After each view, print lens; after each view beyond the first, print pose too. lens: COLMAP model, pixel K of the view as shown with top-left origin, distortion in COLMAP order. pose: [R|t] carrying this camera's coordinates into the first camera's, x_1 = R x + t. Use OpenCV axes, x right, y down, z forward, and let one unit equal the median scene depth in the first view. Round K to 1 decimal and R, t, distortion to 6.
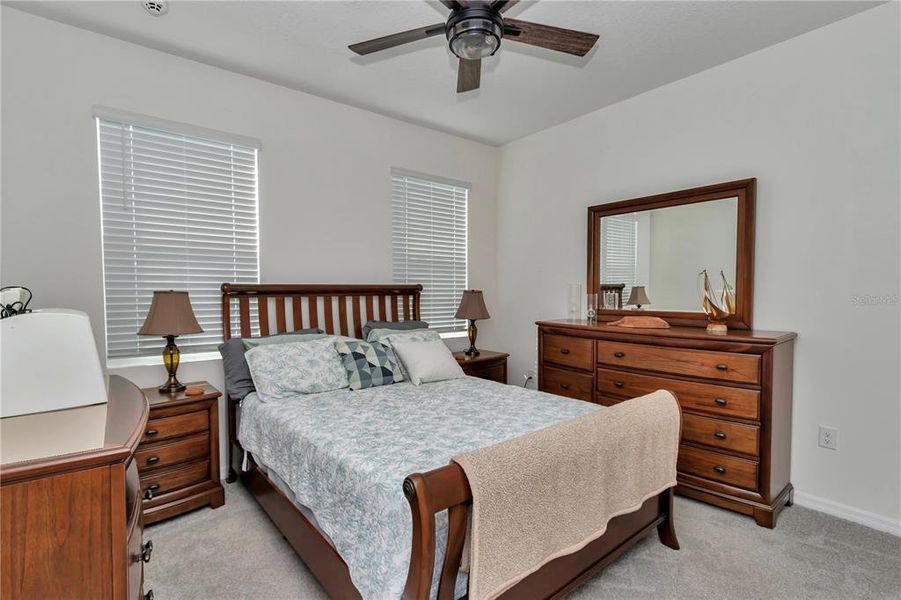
lens RADIAL K [[415.8, 0, 448.3], [0, 415.8, 307.1], [0, 0, 1]] dist [0.009132, 0.000238]
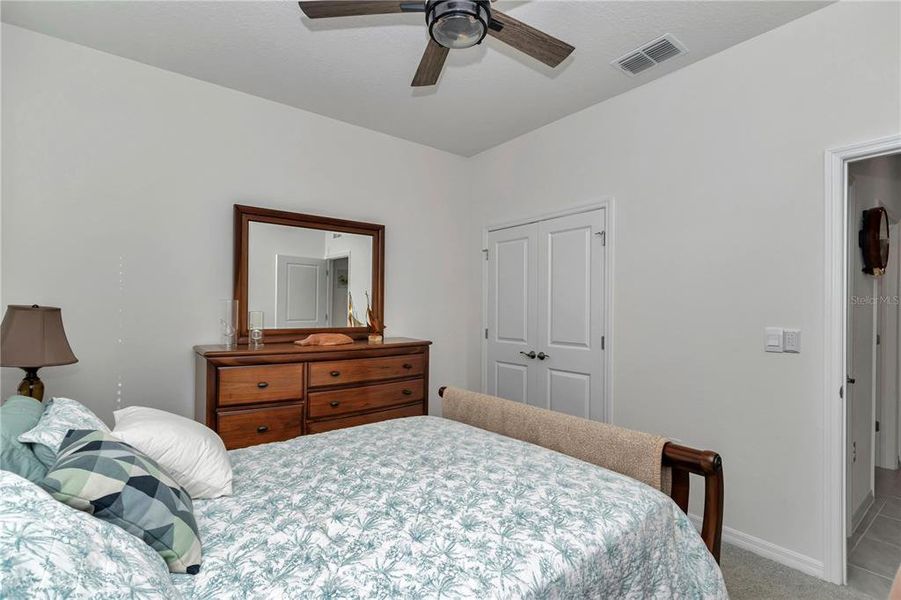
lens RADIAL K [[415.8, 0, 448.3], [0, 415.8, 307.1], [0, 0, 1]] dist [0.009132, 0.000238]
pose [[0.041412, 0.004379, 0.999133, -0.567833], [0.034413, 0.999391, -0.005806, -0.027587], [-0.998549, 0.034624, 0.041237, 0.699433]]
